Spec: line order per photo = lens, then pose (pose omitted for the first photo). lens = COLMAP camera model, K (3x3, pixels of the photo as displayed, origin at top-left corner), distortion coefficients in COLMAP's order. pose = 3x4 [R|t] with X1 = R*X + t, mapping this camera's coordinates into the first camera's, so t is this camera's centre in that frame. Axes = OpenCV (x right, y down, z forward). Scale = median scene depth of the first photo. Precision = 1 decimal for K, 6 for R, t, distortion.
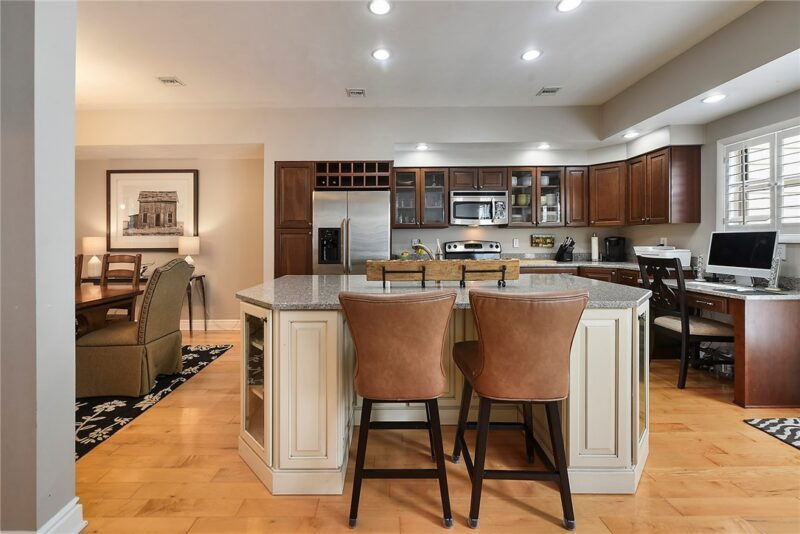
lens RADIAL K [[350.0, 0, 399.3], [0, 350.0, 243.7], [0, 0, 1]] dist [0.001543, 0.000600]
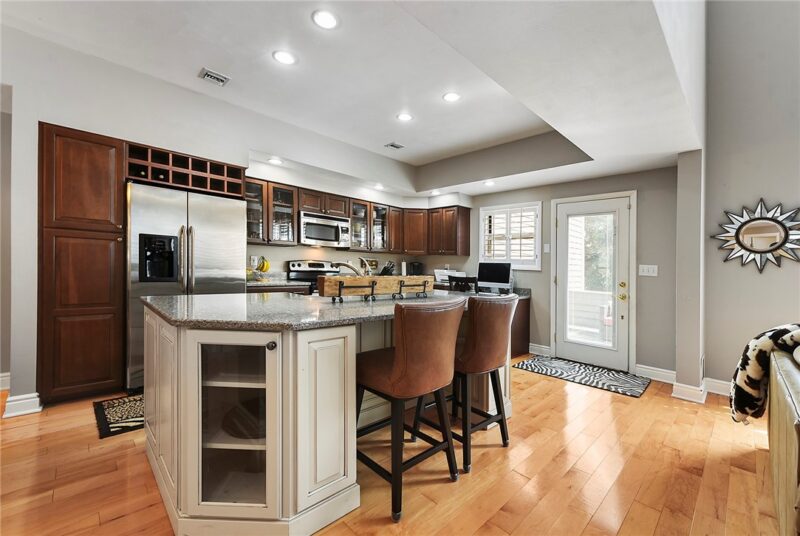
lens RADIAL K [[329.1, 0, 400.0], [0, 329.1, 268.0], [0, 0, 1]] dist [0.000115, 0.000057]
pose [[0.703339, 0.030273, 0.710209, -0.348695], [-0.034124, 0.999379, -0.008805, 0.015952], [-0.710035, -0.018043, 0.703936, 0.119039]]
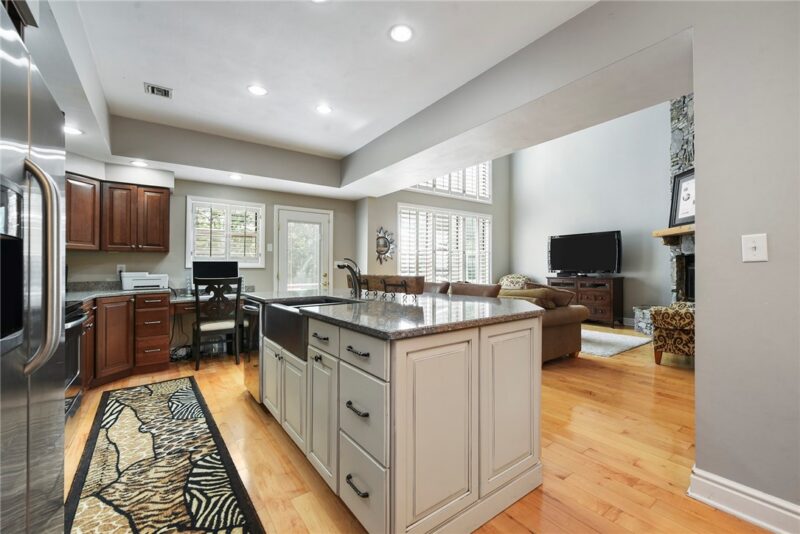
lens RADIAL K [[329.1, 0, 400.0], [0, 329.1, 267.0], [0, 0, 1]] dist [0.000115, 0.000057]
pose [[-0.605916, 0.018927, 0.795303, -0.475811], [0.026138, 0.999651, -0.003877, 0.013191], [-0.795099, 0.018438, -0.606200, 0.838371]]
